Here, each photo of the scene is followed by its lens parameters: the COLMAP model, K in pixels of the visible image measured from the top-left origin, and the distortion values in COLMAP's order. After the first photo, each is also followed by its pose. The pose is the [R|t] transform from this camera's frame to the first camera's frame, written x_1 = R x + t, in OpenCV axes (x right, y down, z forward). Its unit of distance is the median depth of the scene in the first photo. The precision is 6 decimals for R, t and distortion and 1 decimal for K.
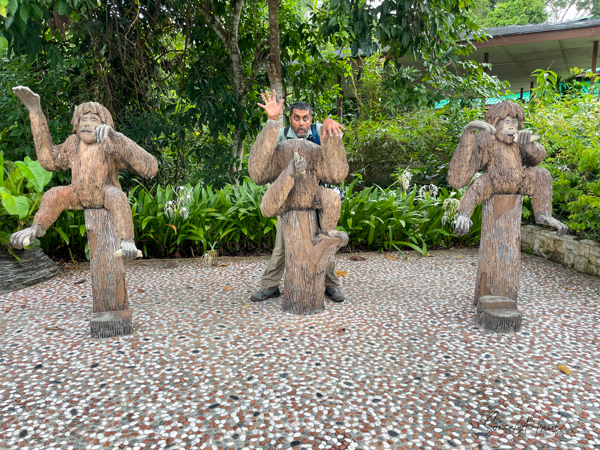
lens RADIAL K [[446.7, 0, 300.0], [0, 446.7, 225.0], [0, 0, 1]] dist [0.104570, -0.129350]
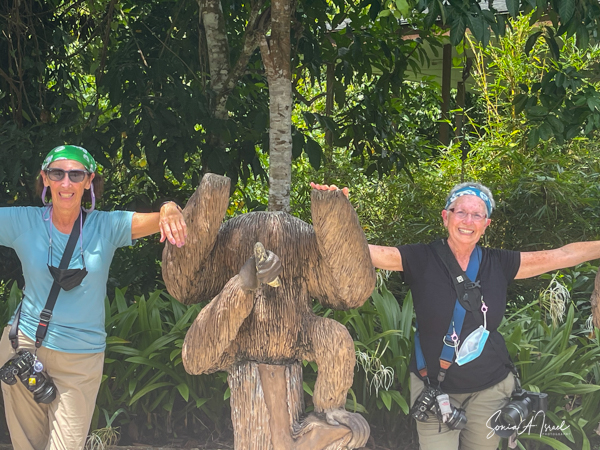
lens RADIAL K [[1005.7, 0, 296.5], [0, 1005.7, 224.3], [0, 0, 1]] dist [0.151730, -0.485360]
pose [[0.995481, 0.041916, -0.085211, 0.104791], [-0.053129, 0.989569, -0.133908, -0.033656], [0.078709, 0.137830, 0.987324, -0.051234]]
